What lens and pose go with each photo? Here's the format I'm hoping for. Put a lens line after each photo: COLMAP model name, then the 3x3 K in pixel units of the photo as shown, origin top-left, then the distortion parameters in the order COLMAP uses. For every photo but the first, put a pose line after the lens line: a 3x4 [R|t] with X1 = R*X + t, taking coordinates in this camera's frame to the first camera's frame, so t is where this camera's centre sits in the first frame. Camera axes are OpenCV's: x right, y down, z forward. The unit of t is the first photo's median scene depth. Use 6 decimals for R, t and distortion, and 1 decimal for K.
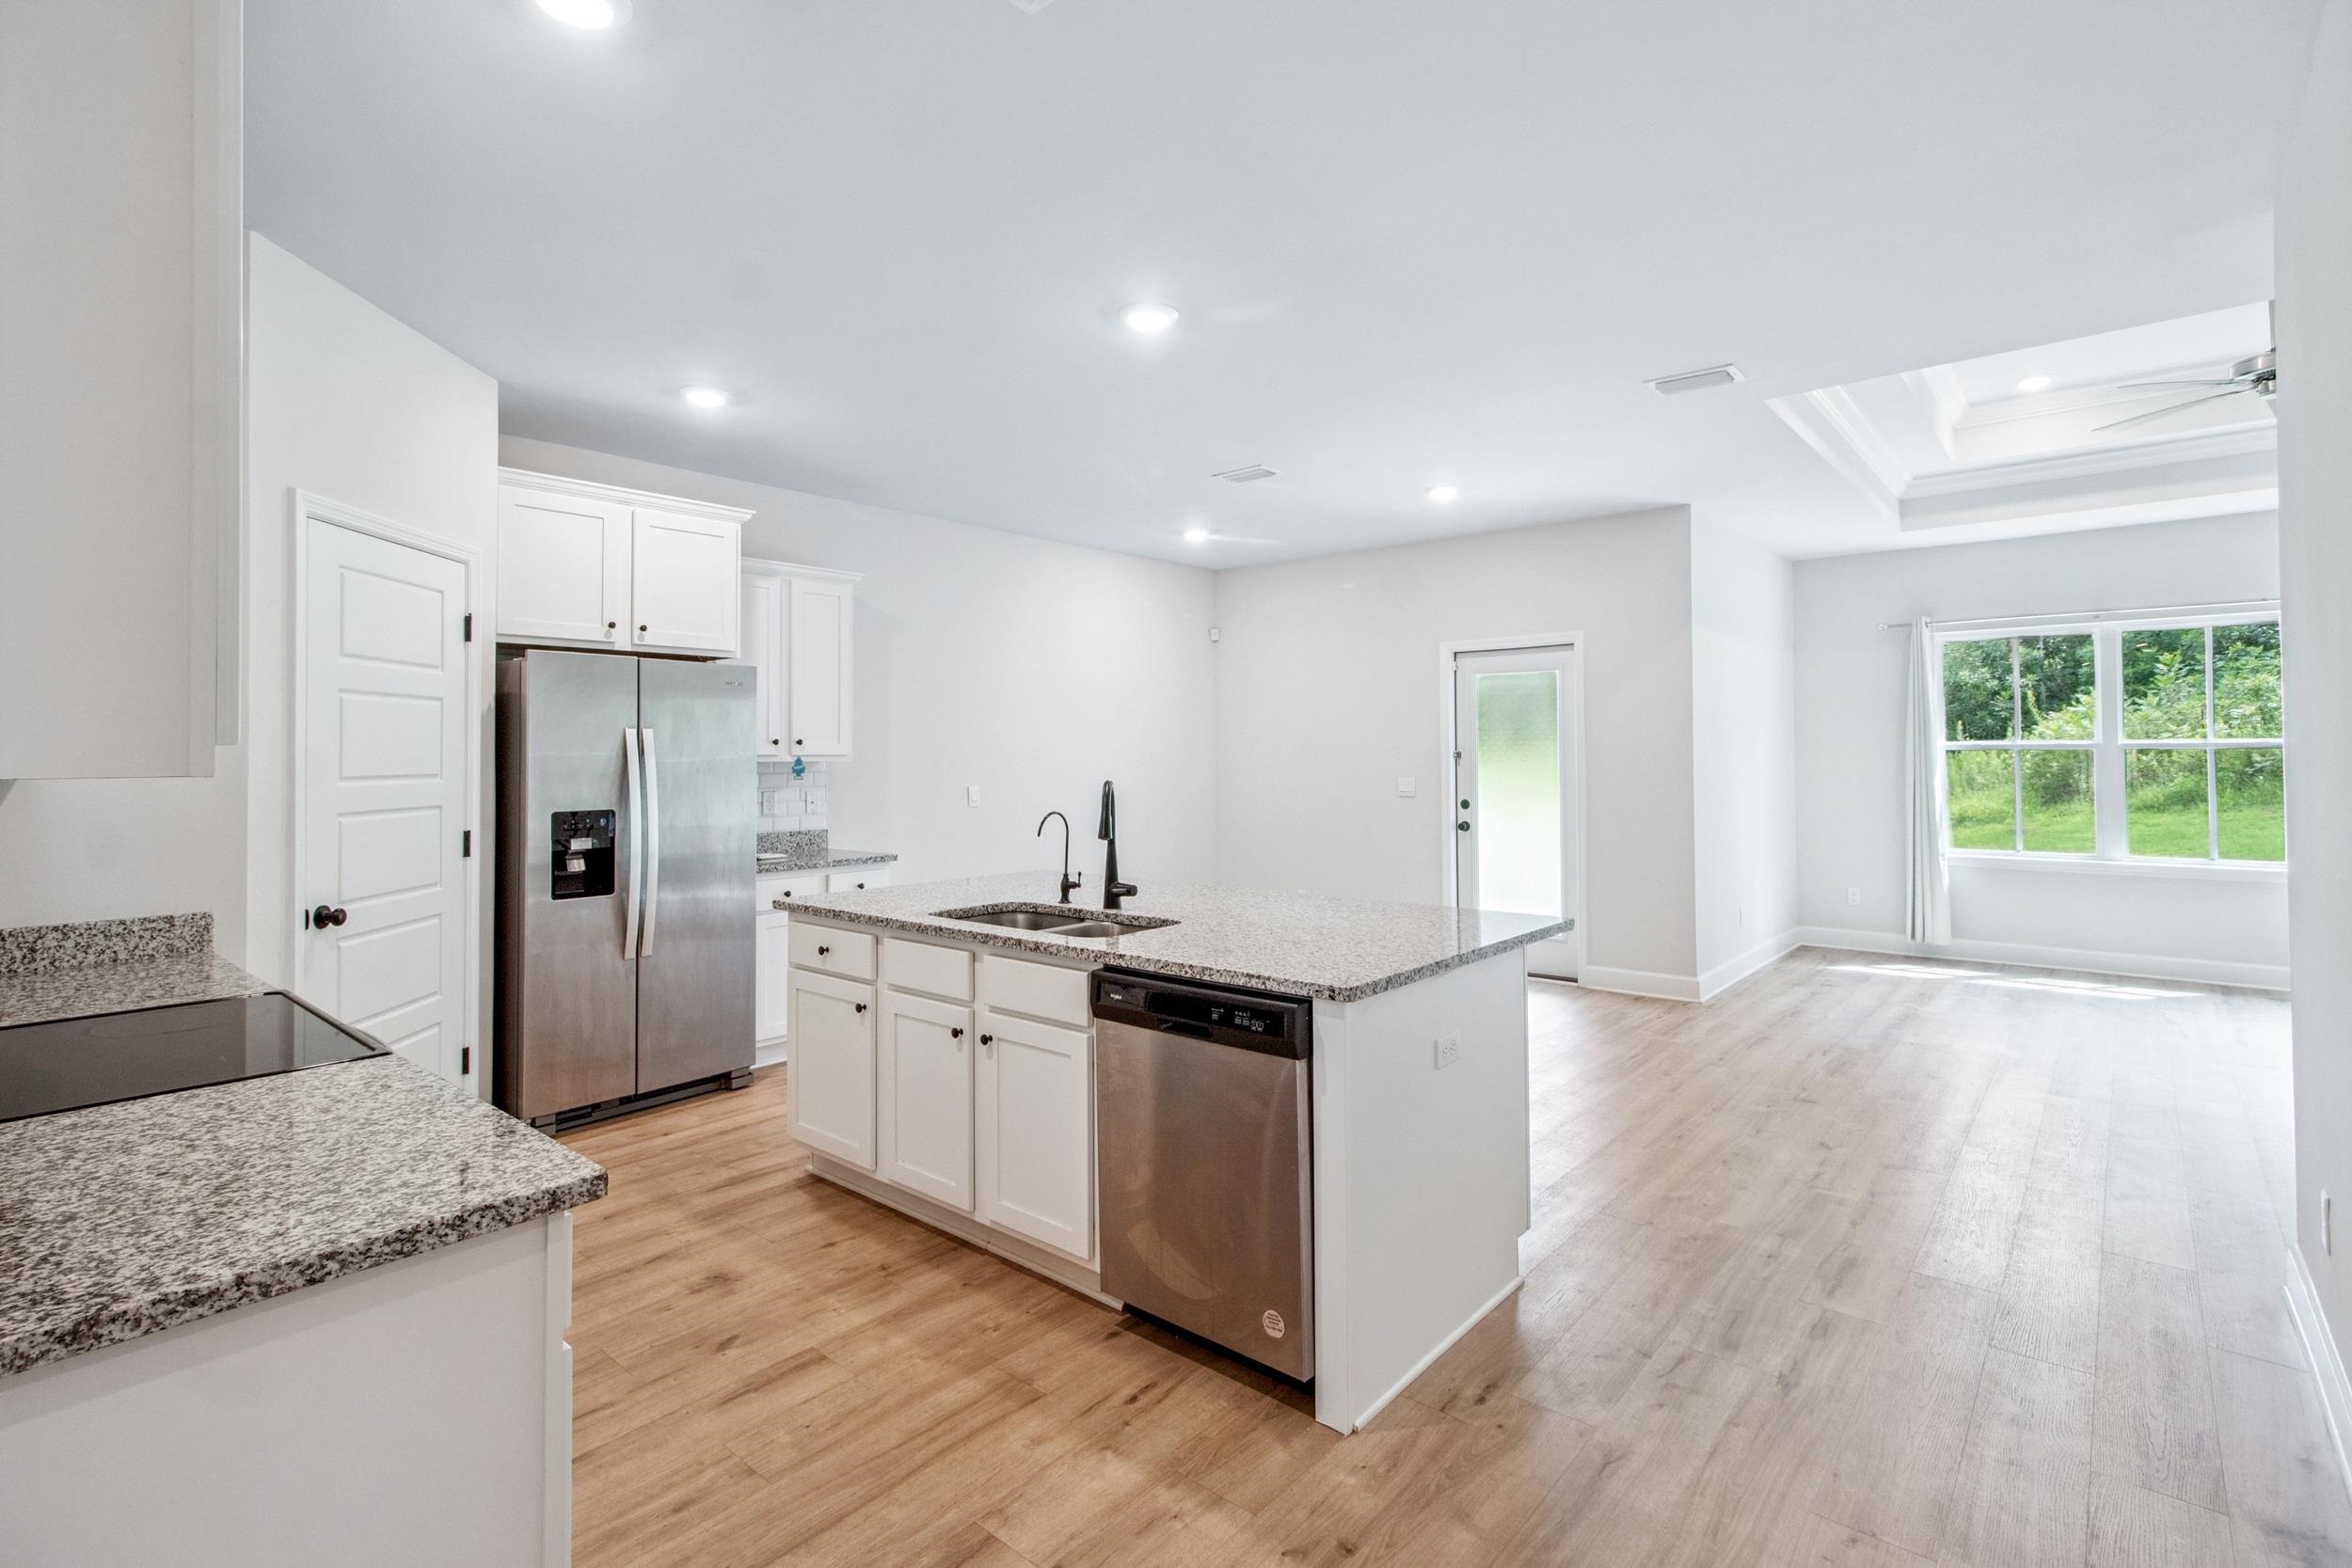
lens RADIAL K [[1118.9, 0, 1156.8], [0, 1118.9, 734.3], [0, 0, 1]] dist [0.004600, -0.000513]
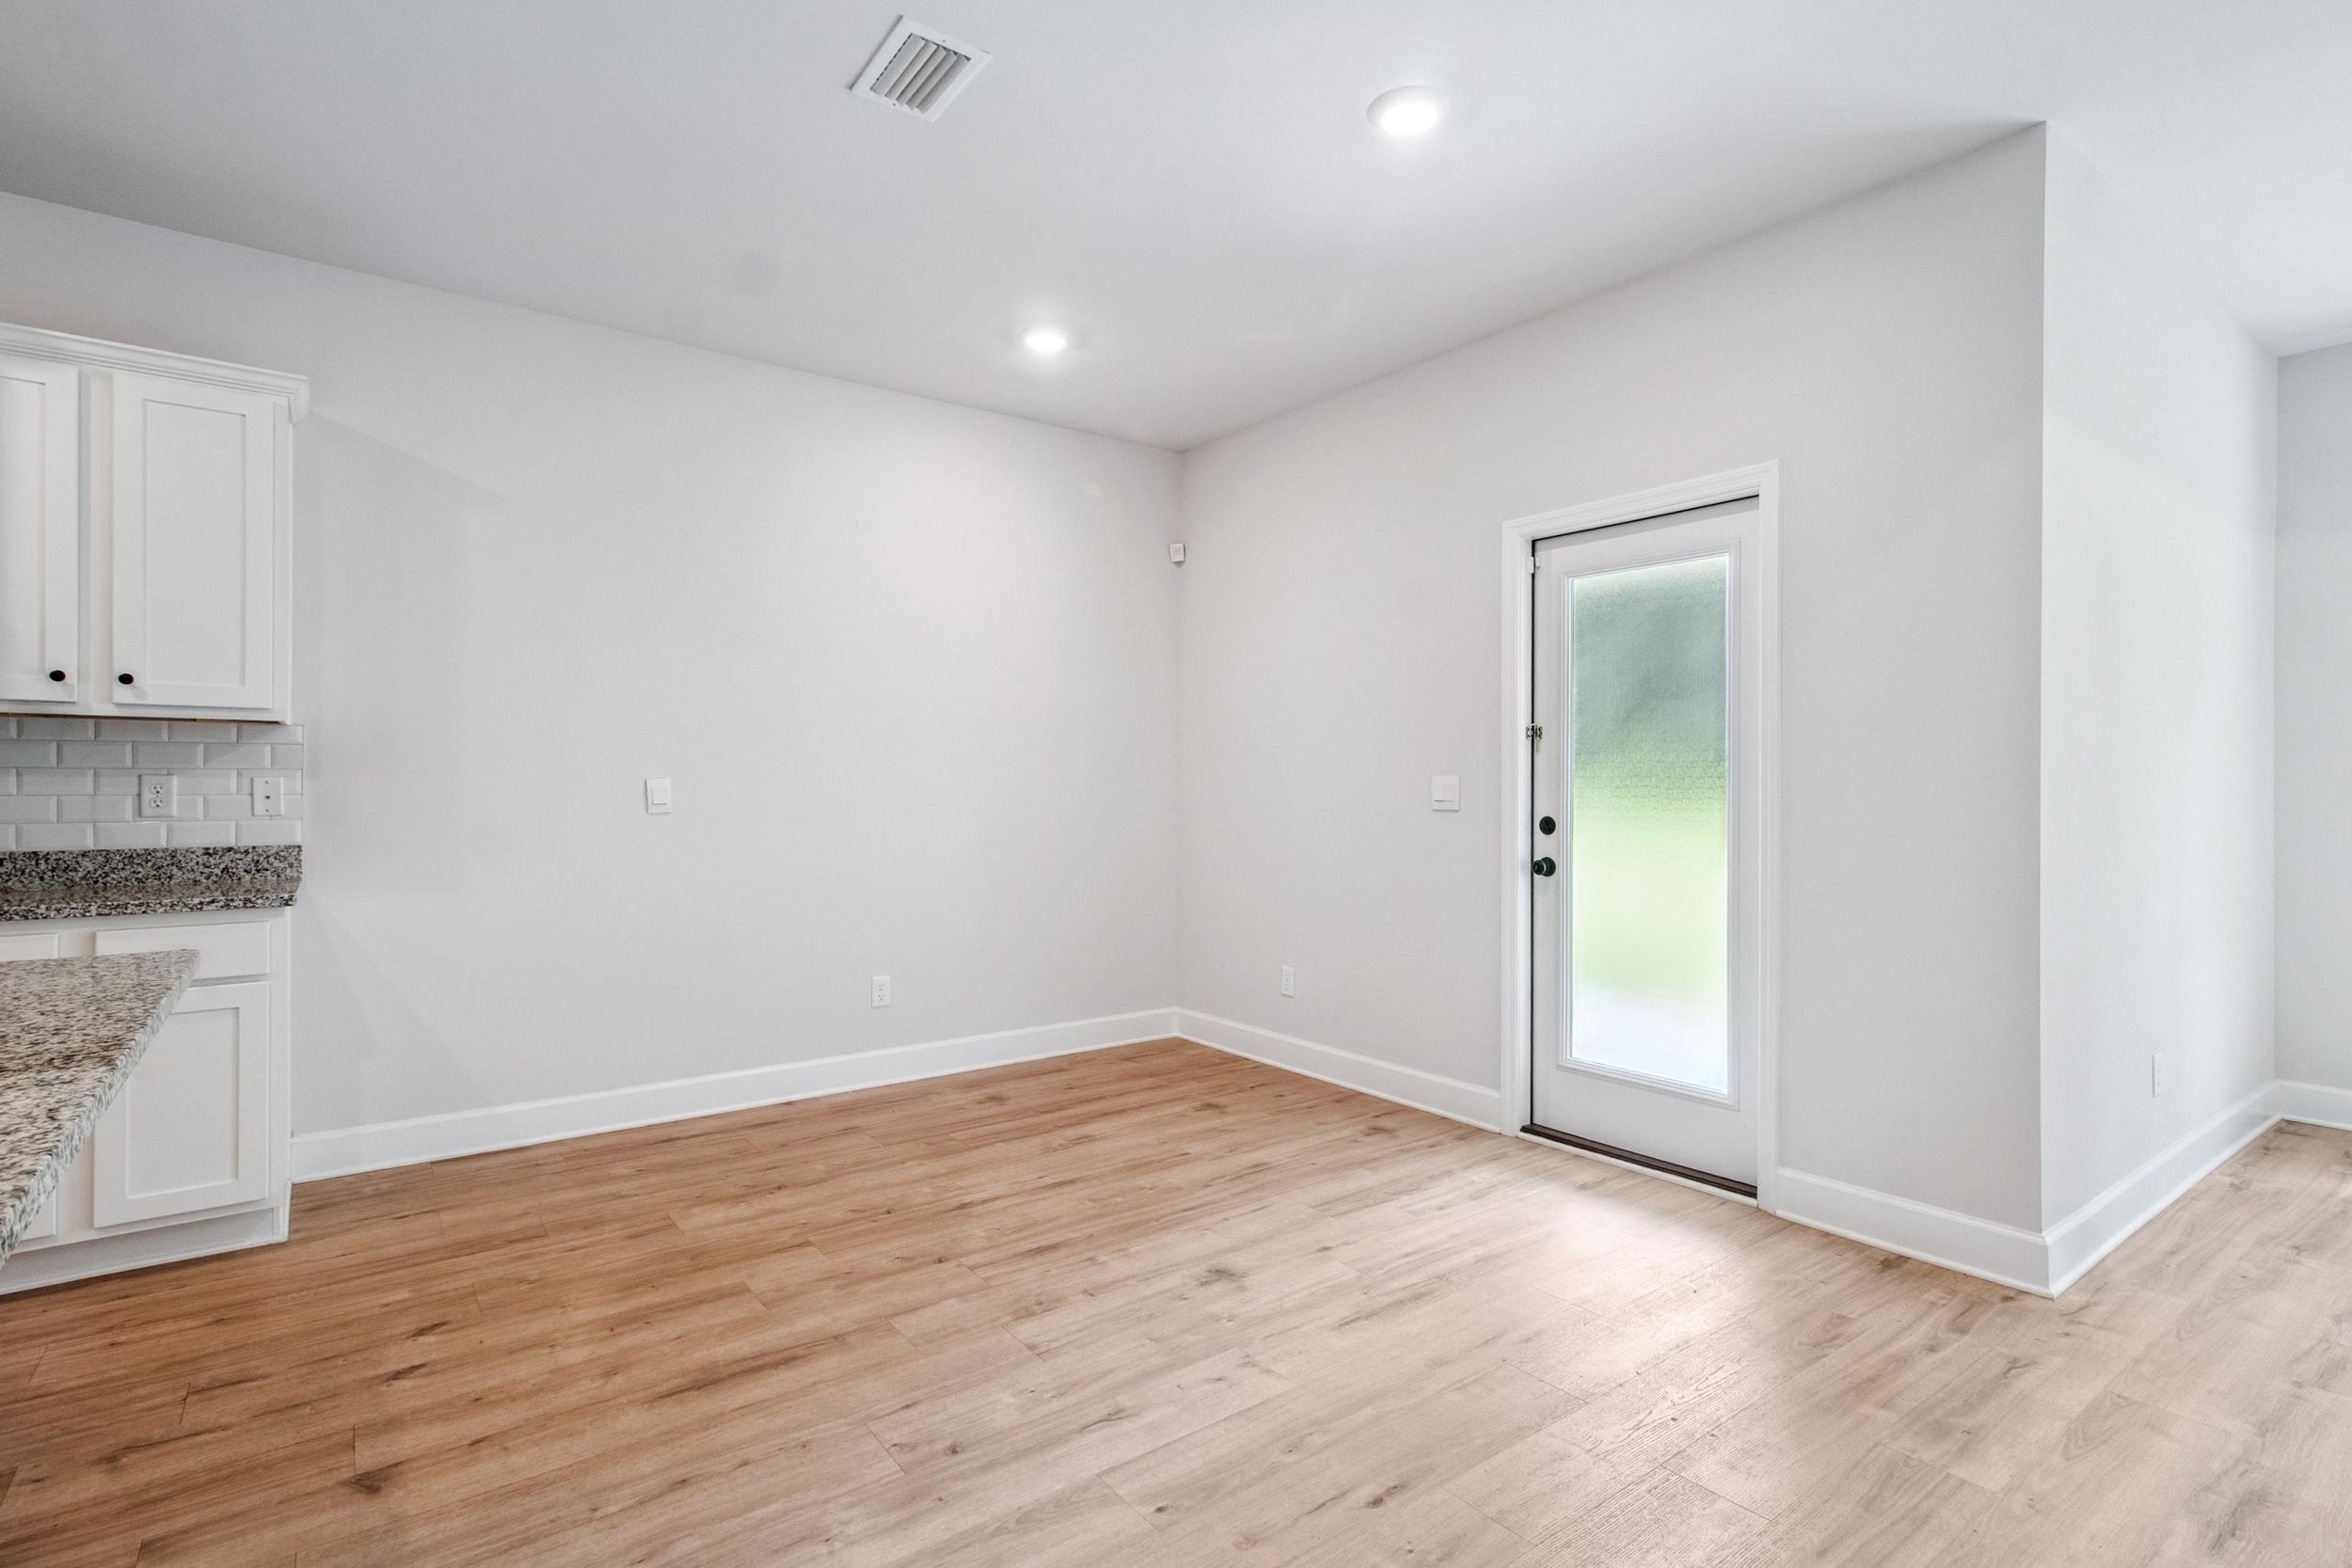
lens RADIAL K [[1118.9, 0, 1173.4], [0, 1118.9, 781.1], [0, 0, 1]] dist [0.004600, -0.000513]
pose [[0.977232, 0.008423, -0.212005, 0.247477], [-0.005066, 0.999853, 0.016373, 0.038929], [0.212112, -0.014926, 0.977131, 0.512761]]
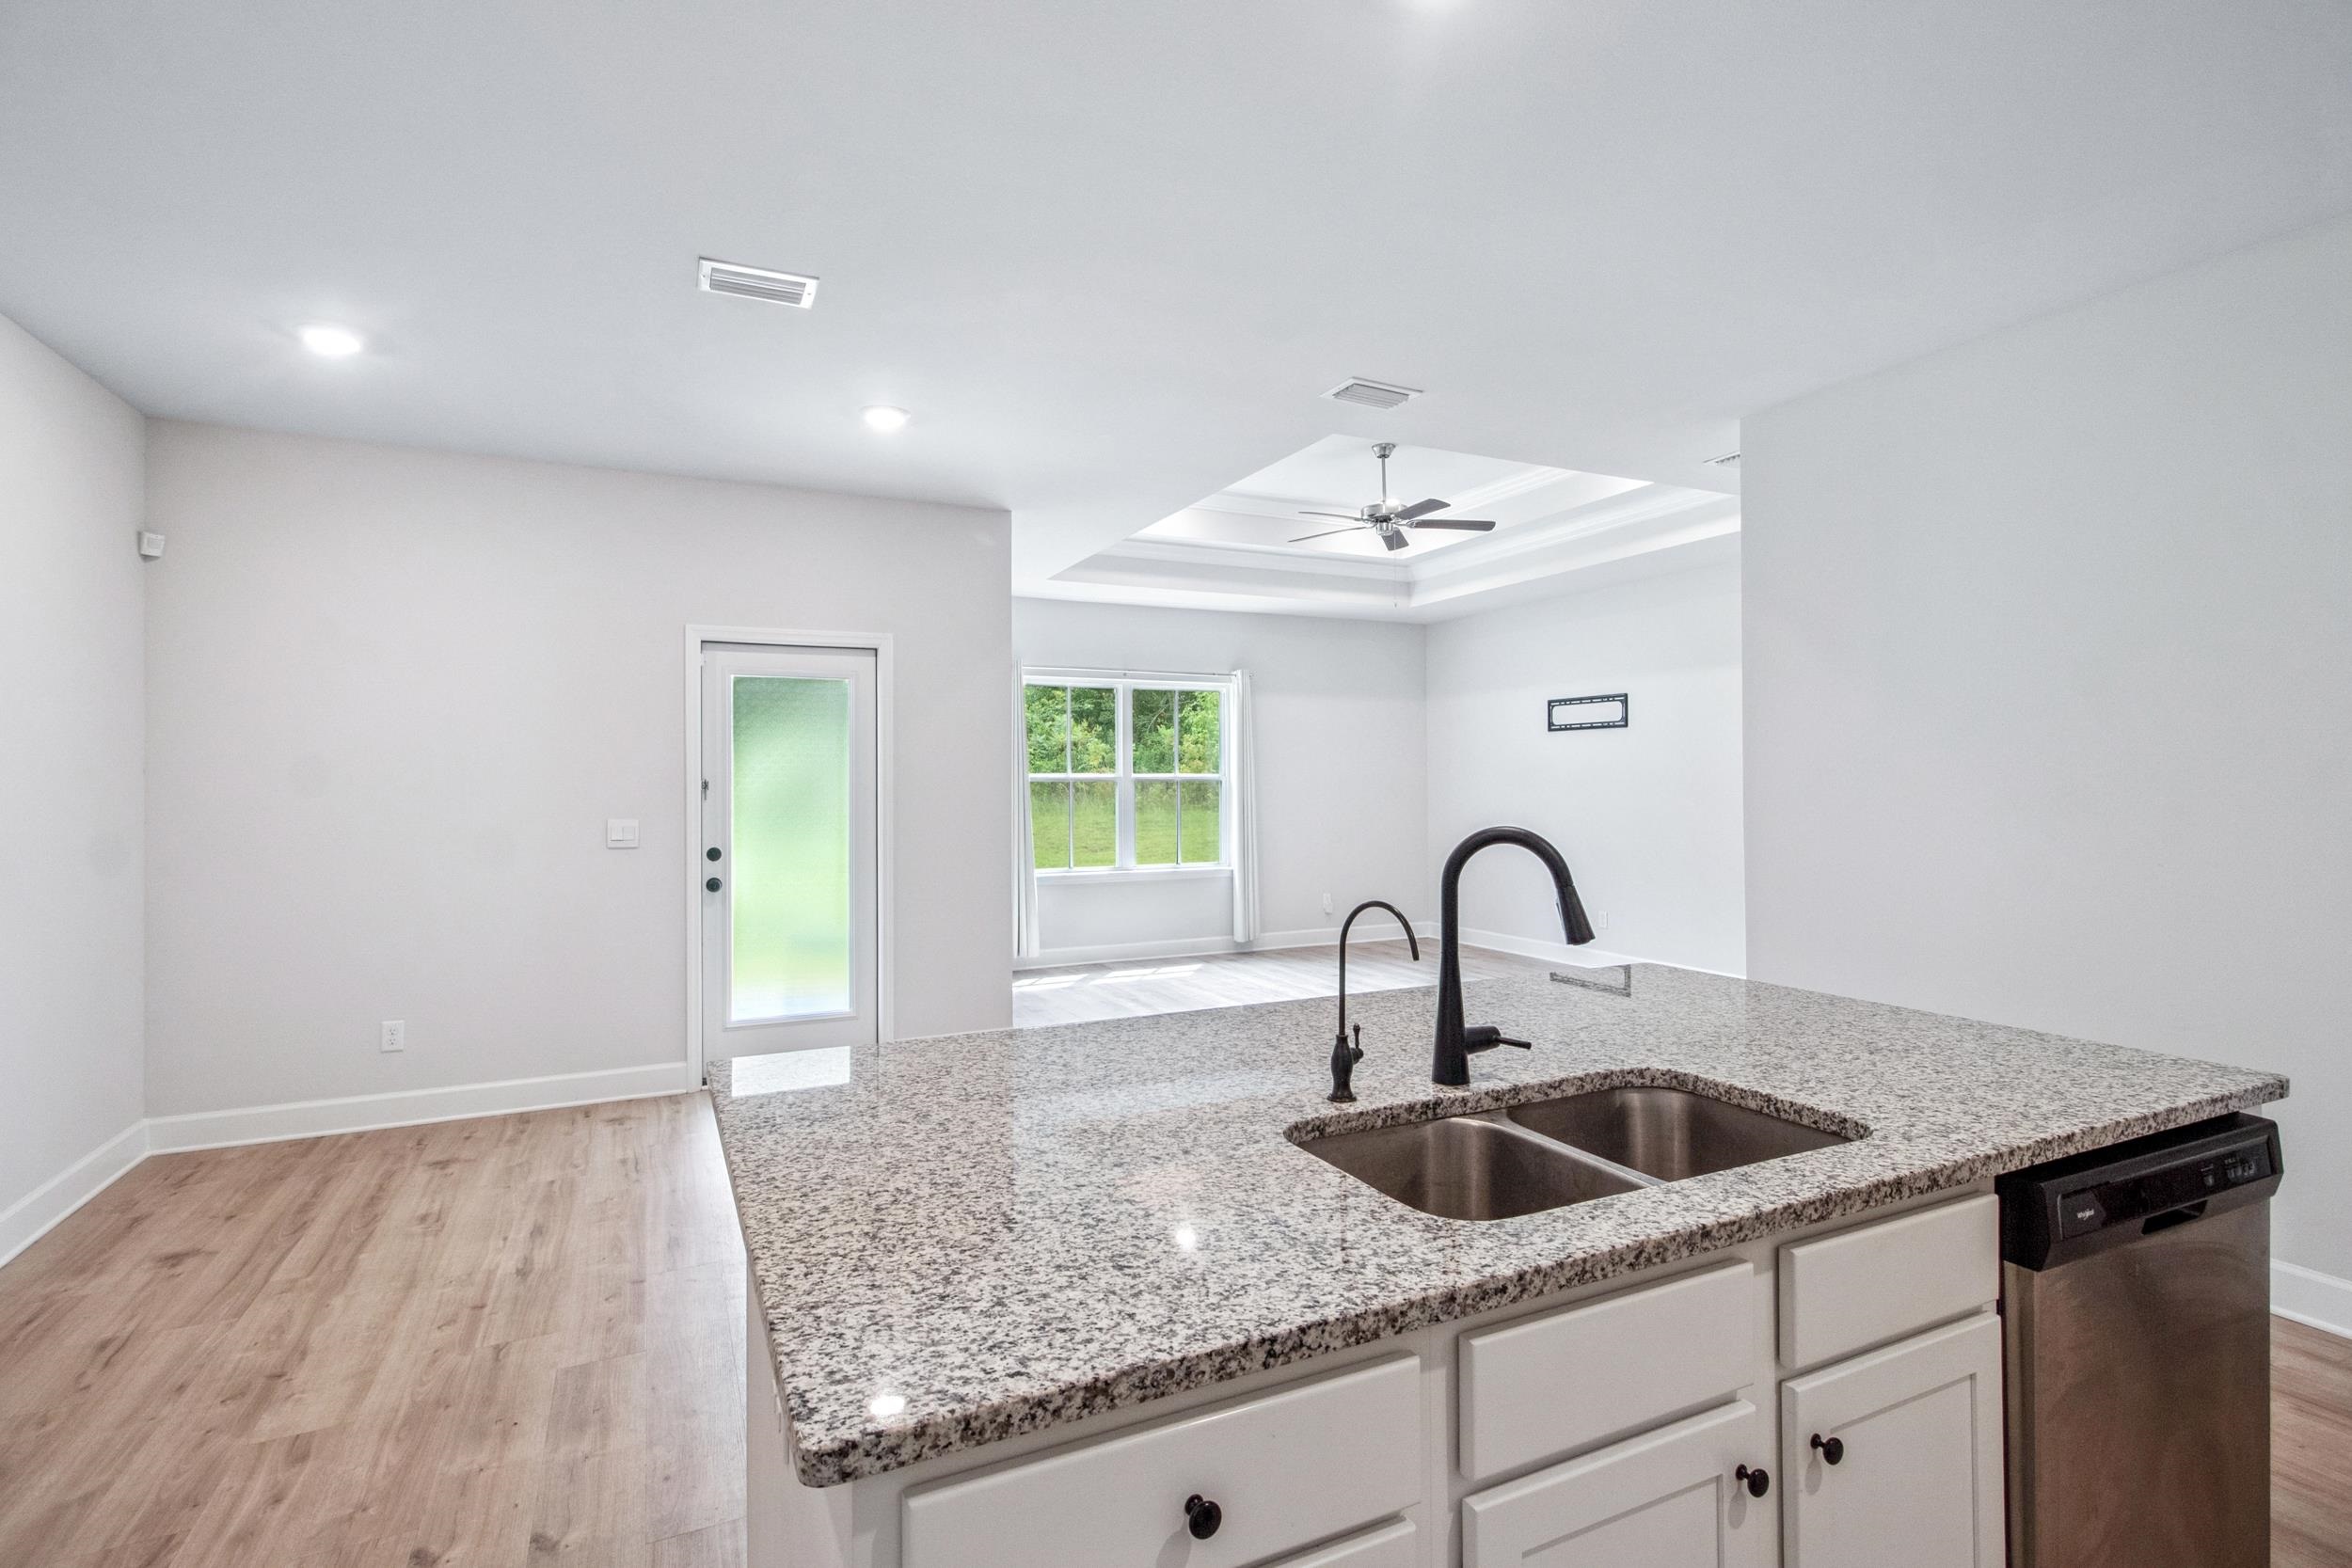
lens RADIAL K [[1118.9, 0, 1169.0], [0, 1118.9, 780.8], [0, 0, 1]] dist [0.004600, -0.000513]
pose [[0.394540, 0.006460, 0.918856, -0.309812], [-0.016035, 0.999871, -0.000145, 0.013001], [-0.918739, -0.014677, 0.394593, 0.520096]]
